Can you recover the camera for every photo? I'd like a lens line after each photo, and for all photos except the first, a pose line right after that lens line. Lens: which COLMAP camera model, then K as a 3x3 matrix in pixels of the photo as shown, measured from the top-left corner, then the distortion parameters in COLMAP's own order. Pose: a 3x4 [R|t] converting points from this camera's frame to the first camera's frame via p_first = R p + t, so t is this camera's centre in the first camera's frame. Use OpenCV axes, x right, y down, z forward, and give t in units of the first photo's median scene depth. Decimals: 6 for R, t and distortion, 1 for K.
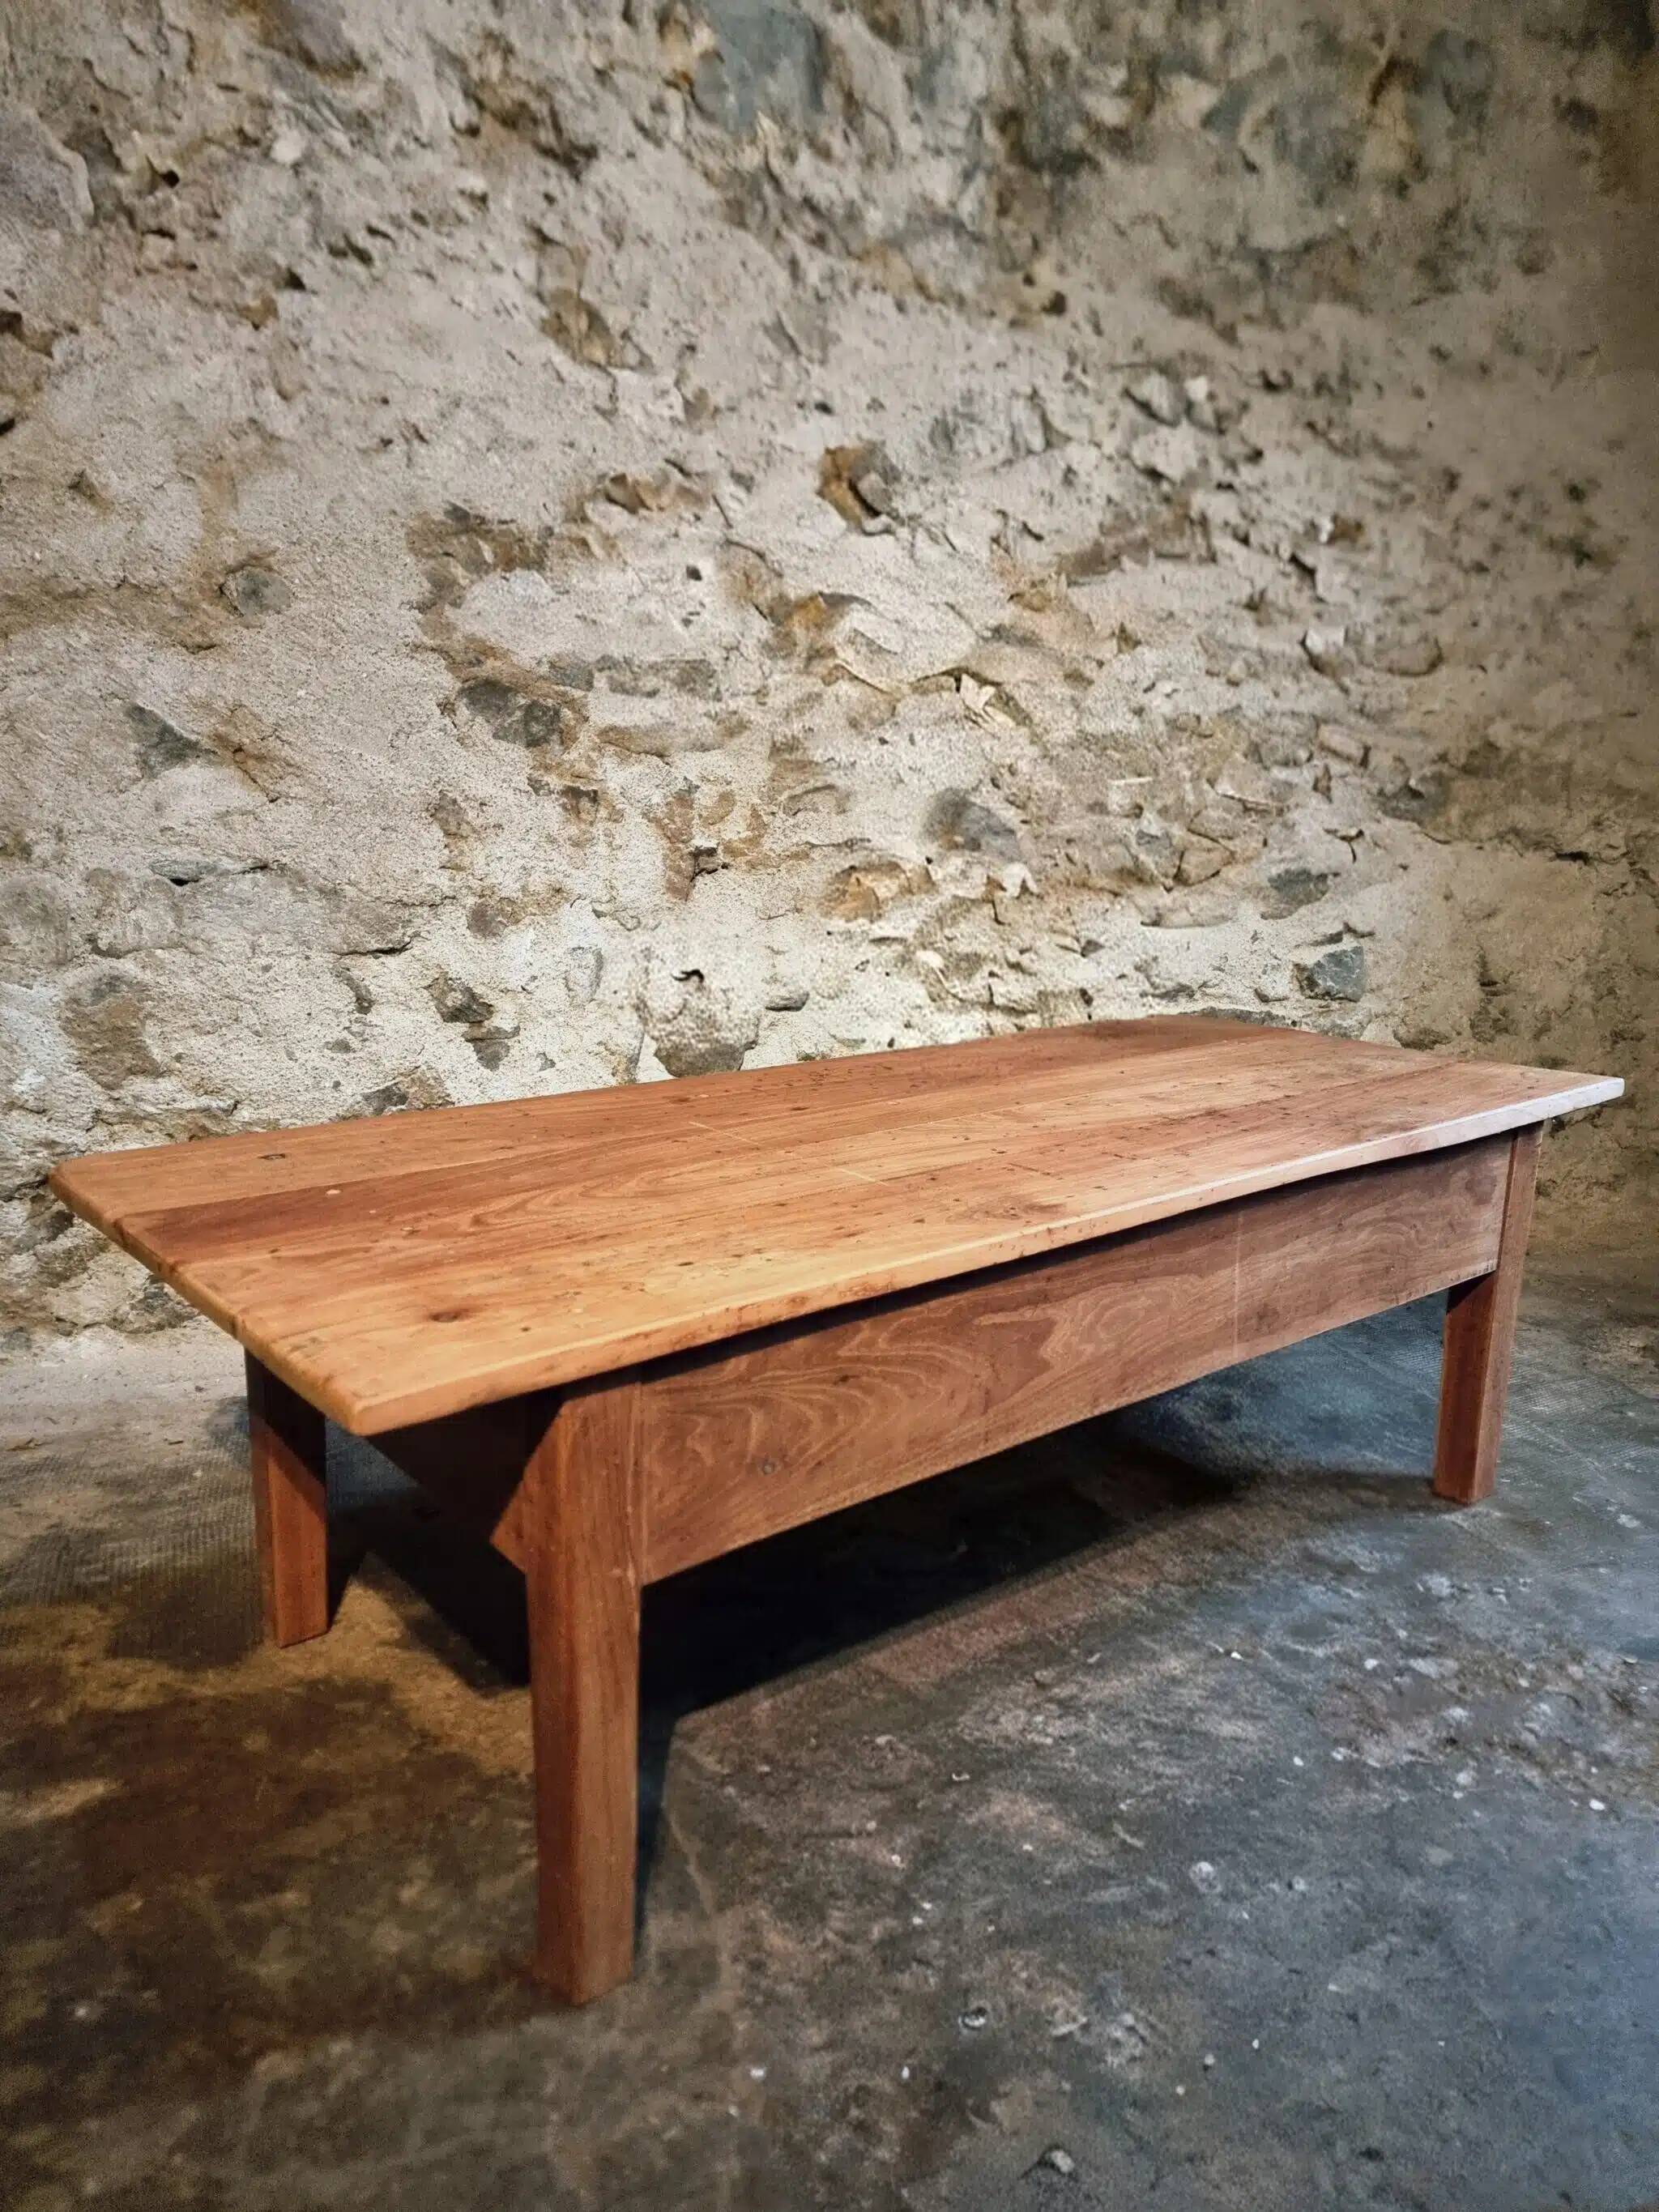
lens RADIAL K [[1555.2, 0, 814.9], [0, 1555.2, 1130.5], [0, 0, 1]] dist [0.083556, -0.083775]
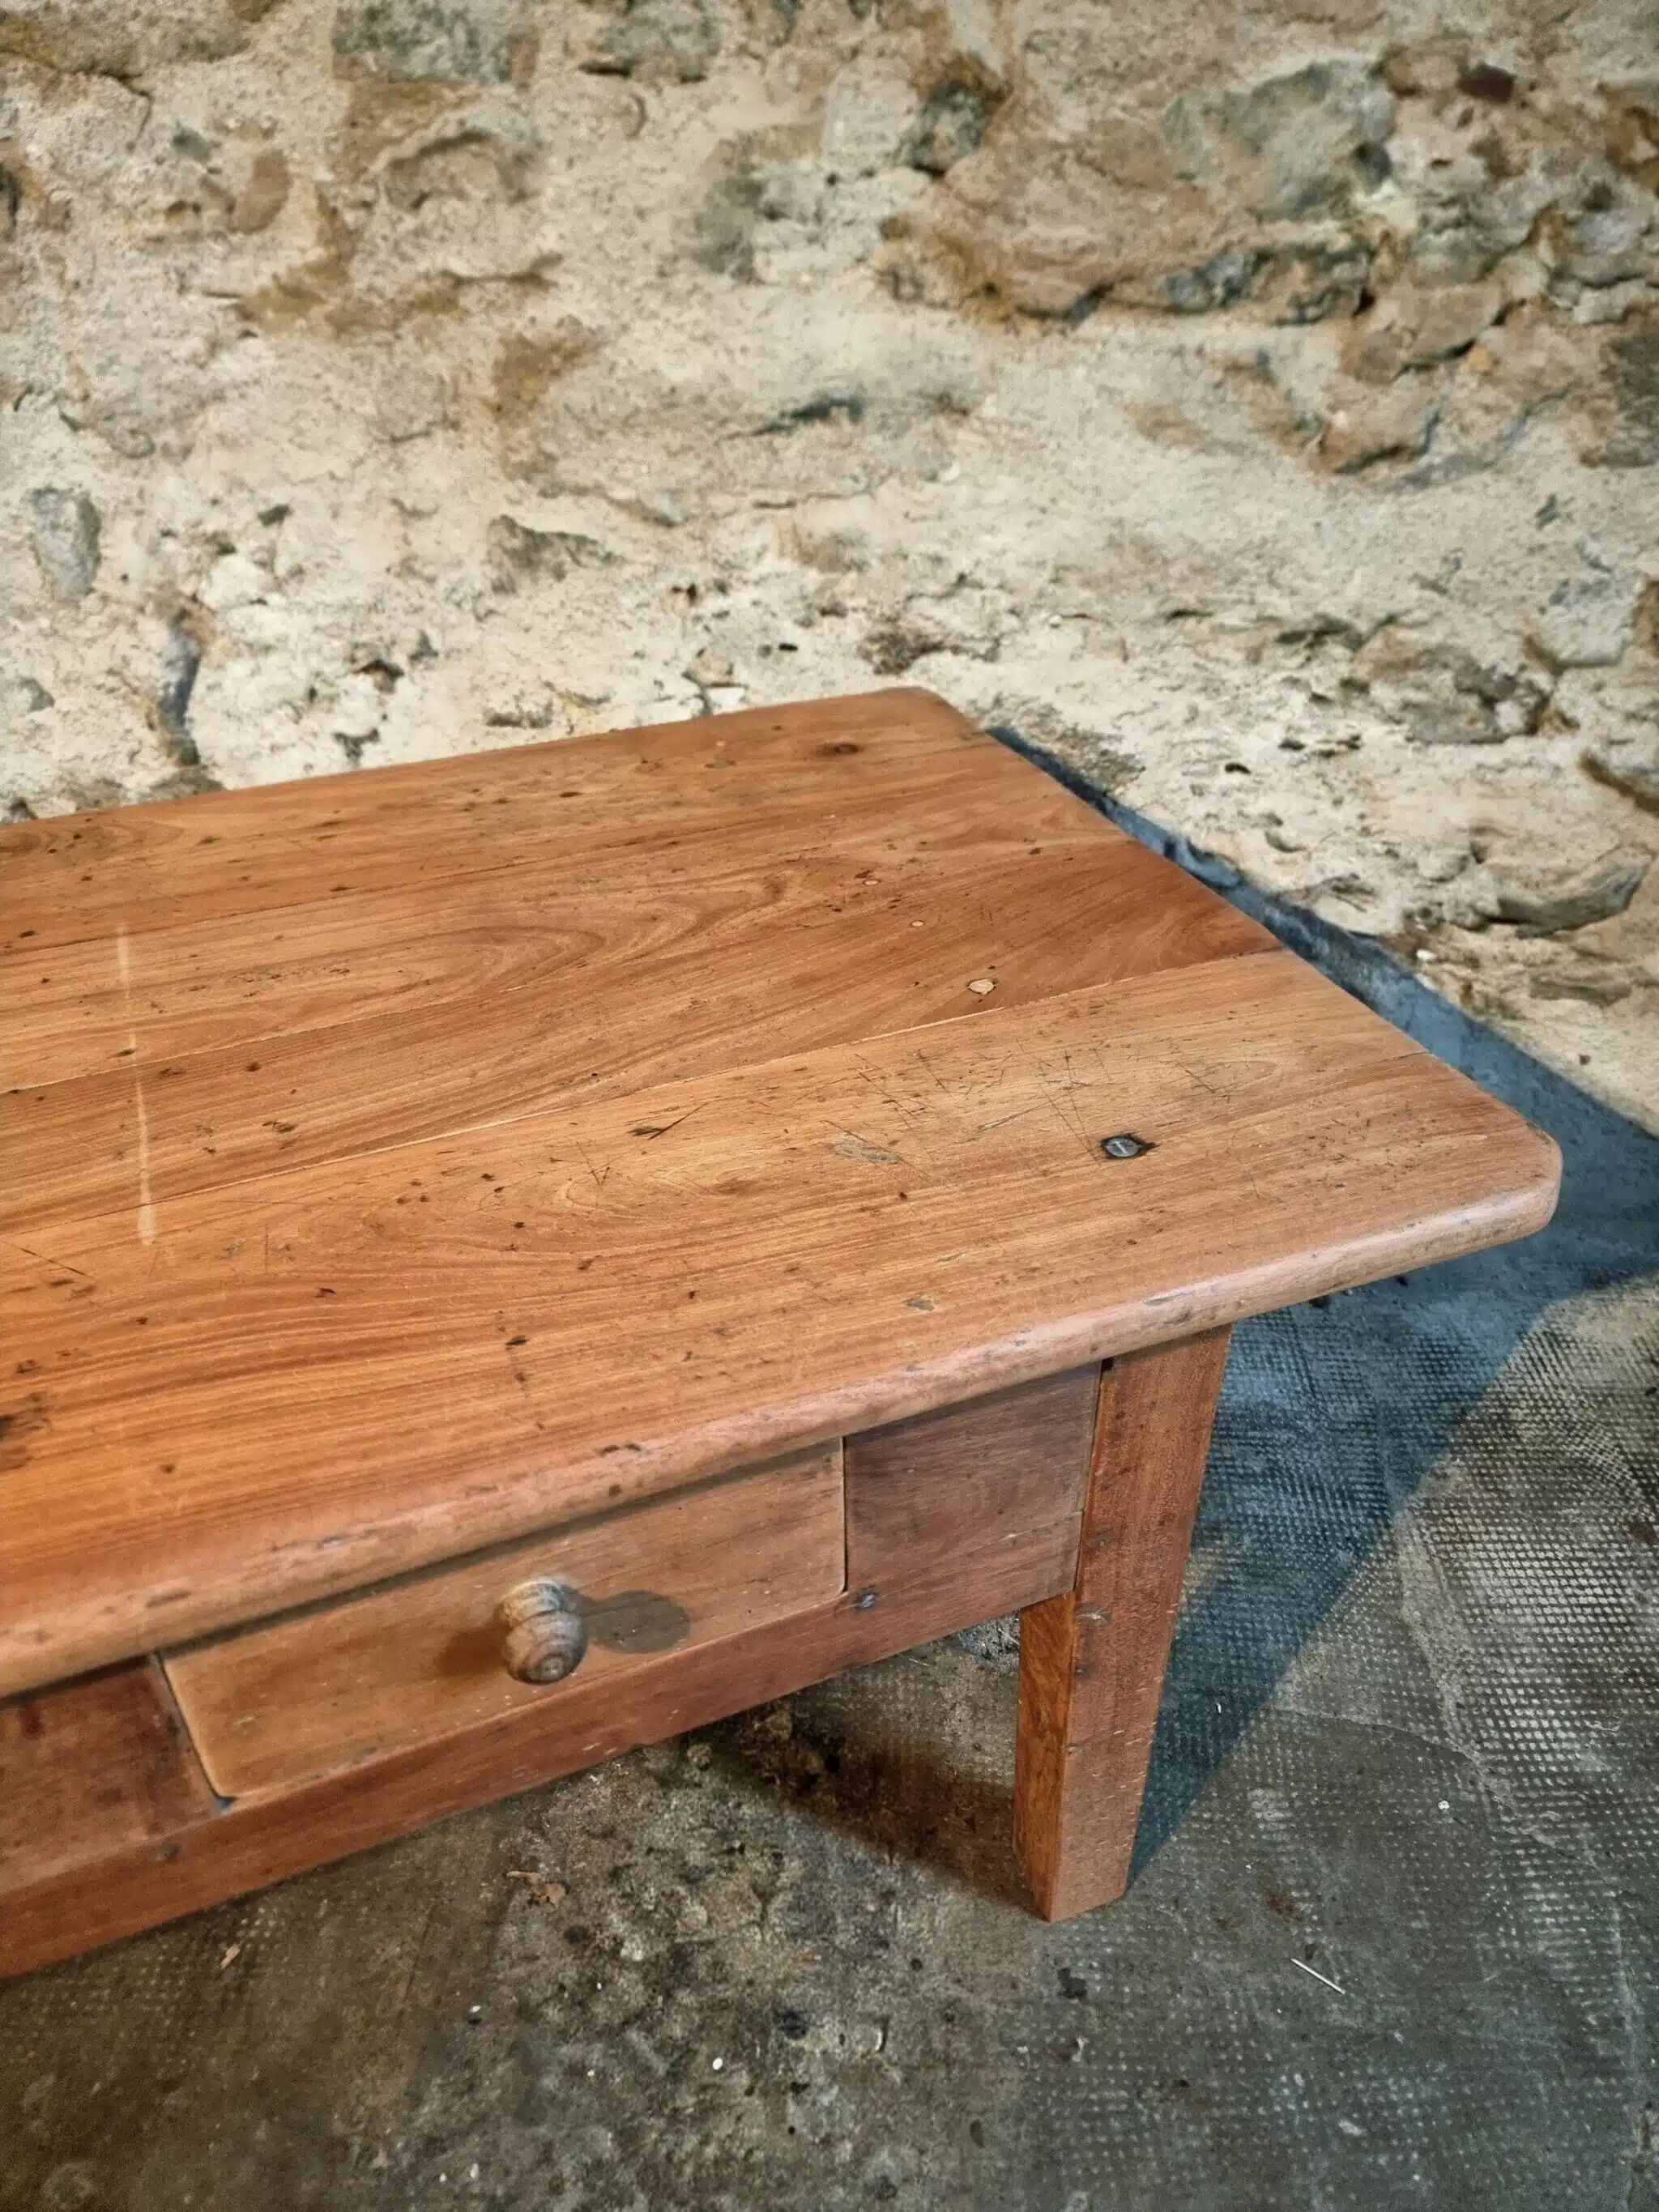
lens RADIAL K [[1576.5, 0, 807.2], [0, 1576.5, 1122.1], [0, 0, 1]] dist [0.046438, -0.047521]
pose [[0.899653, 0.218862, -0.377788, 0.360264], [-0.062029, 0.920579, 0.385600, -0.150591], [0.432177, -0.323472, 0.841777, 0.594754]]
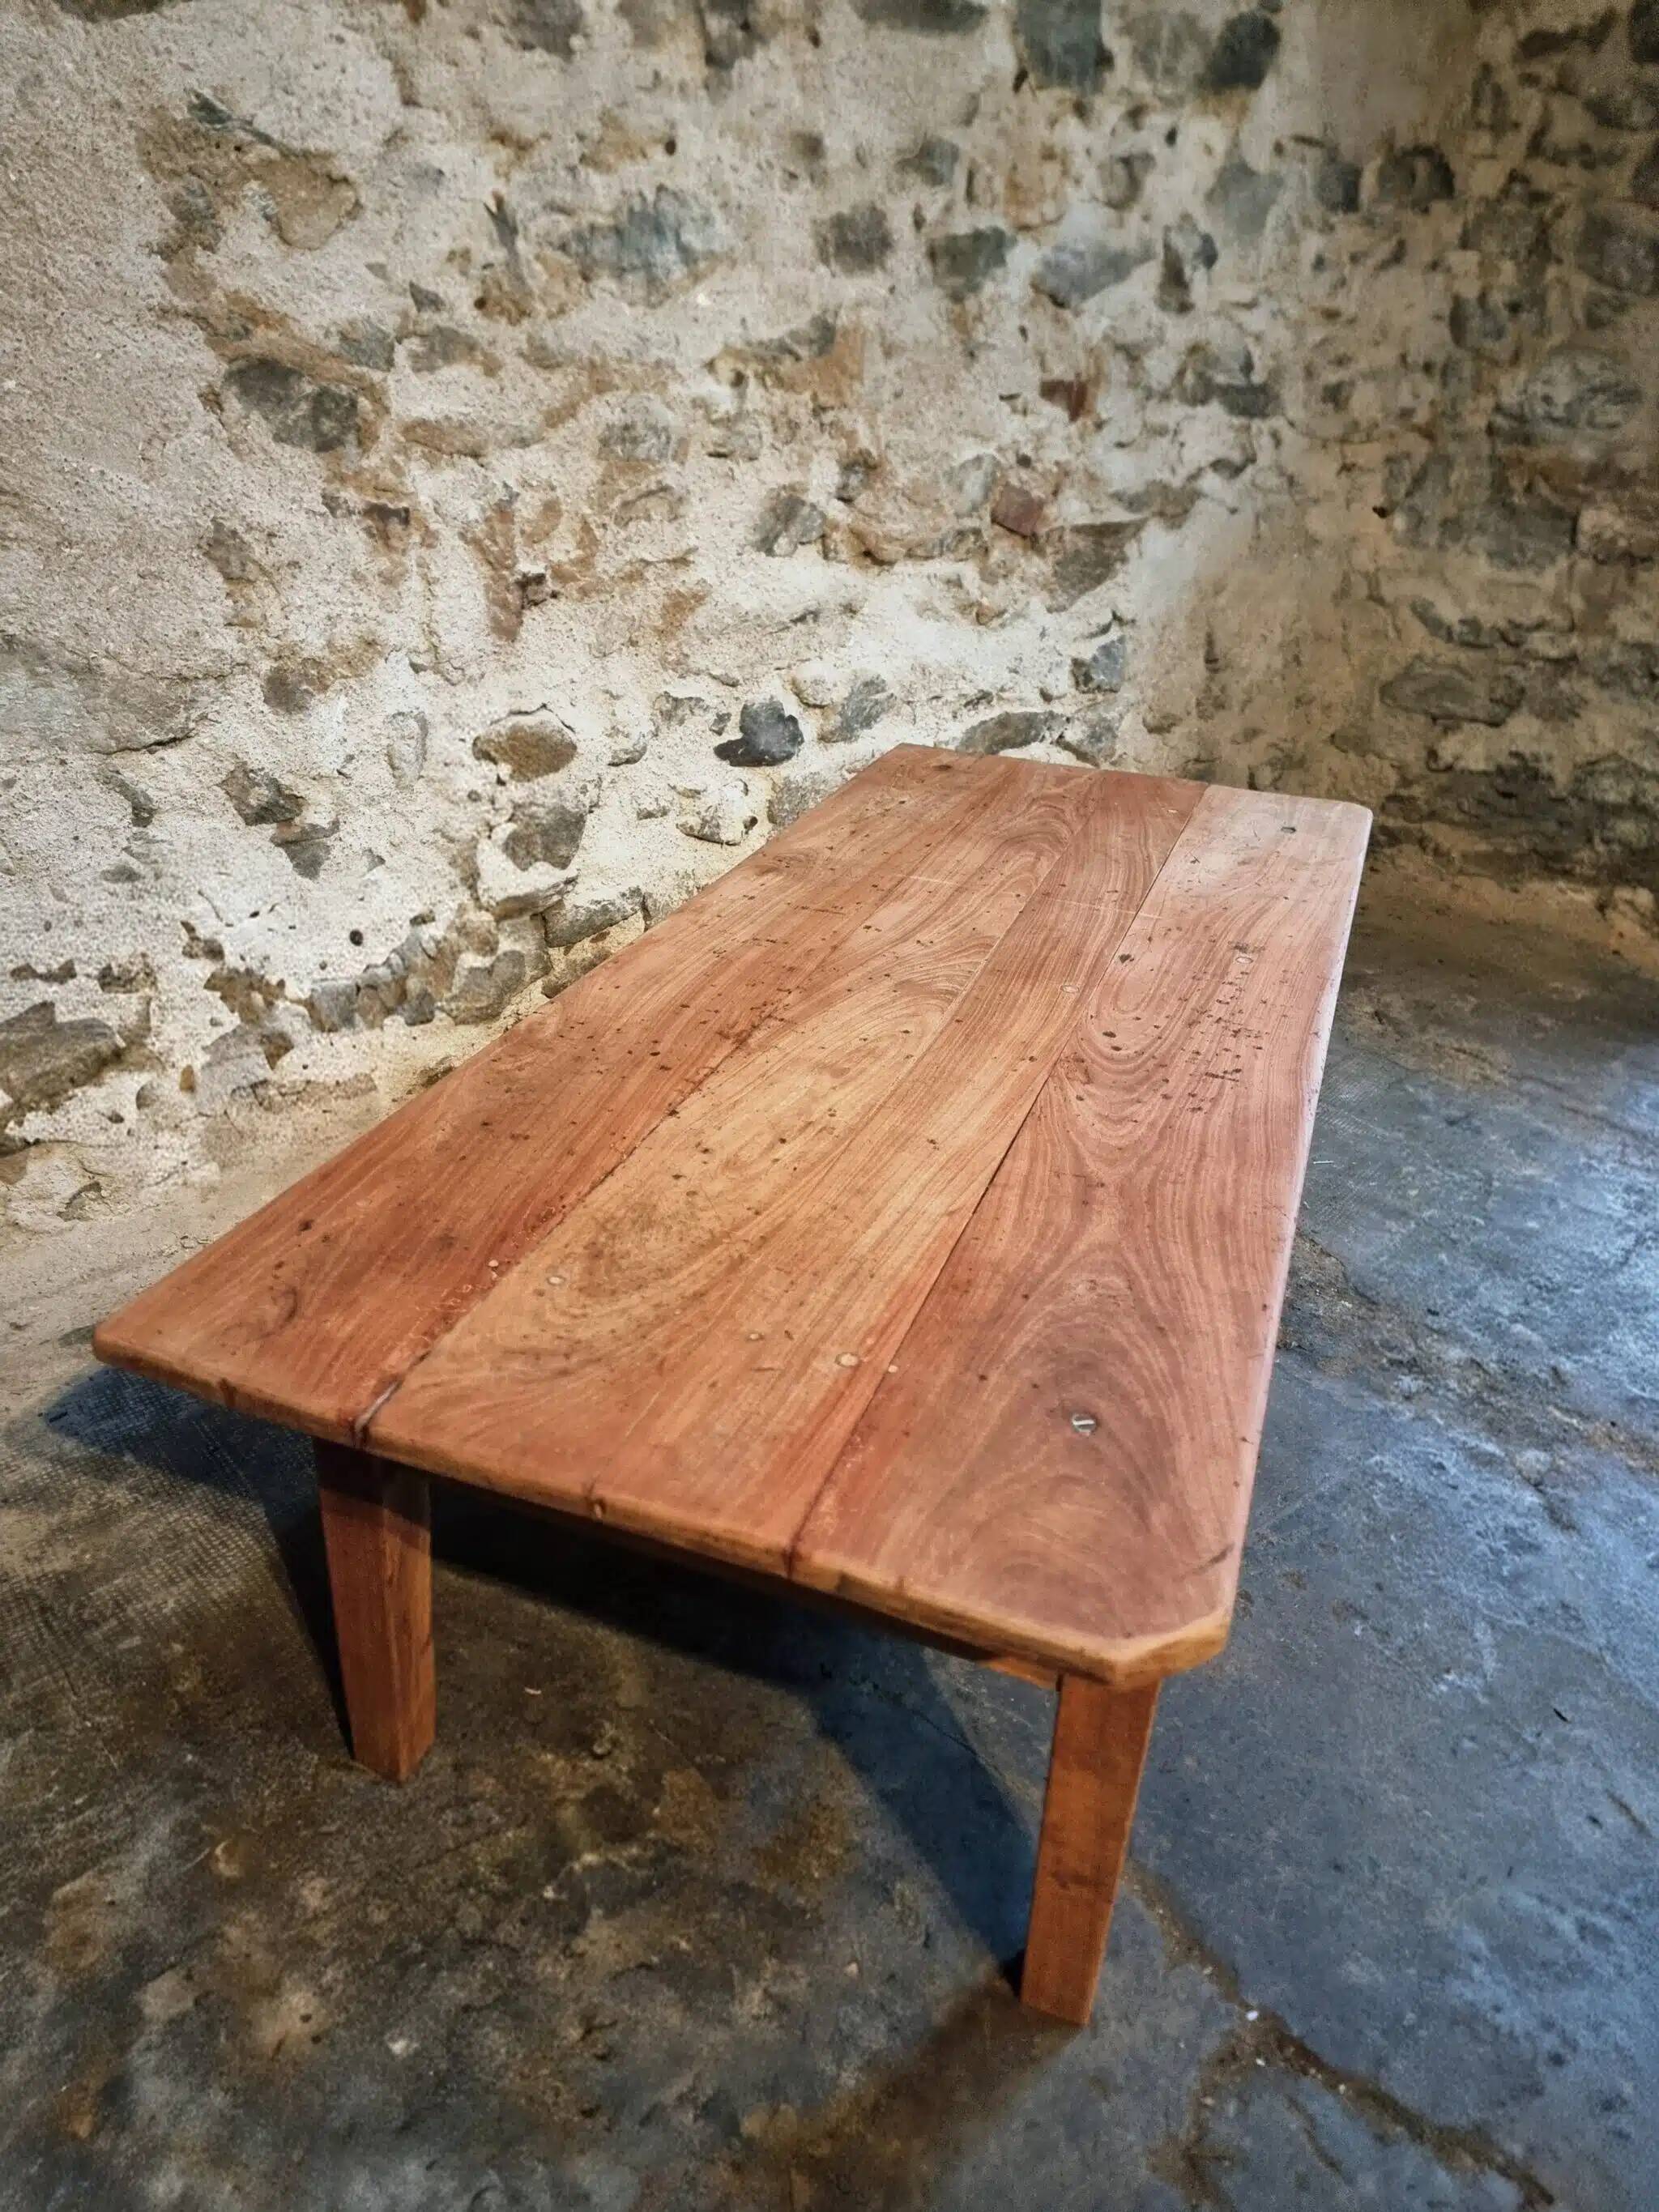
lens RADIAL K [[1573.8, 0, 842.1], [0, 1573.8, 1108.0], [0, 0, 1]] dist [0.060844, -0.055177]
pose [[0.914051, -0.152274, 0.375930, -0.290838], [0.044977, 0.959188, 0.279169, -0.145304], [-0.403098, -0.238267, 0.883596, 0.145669]]
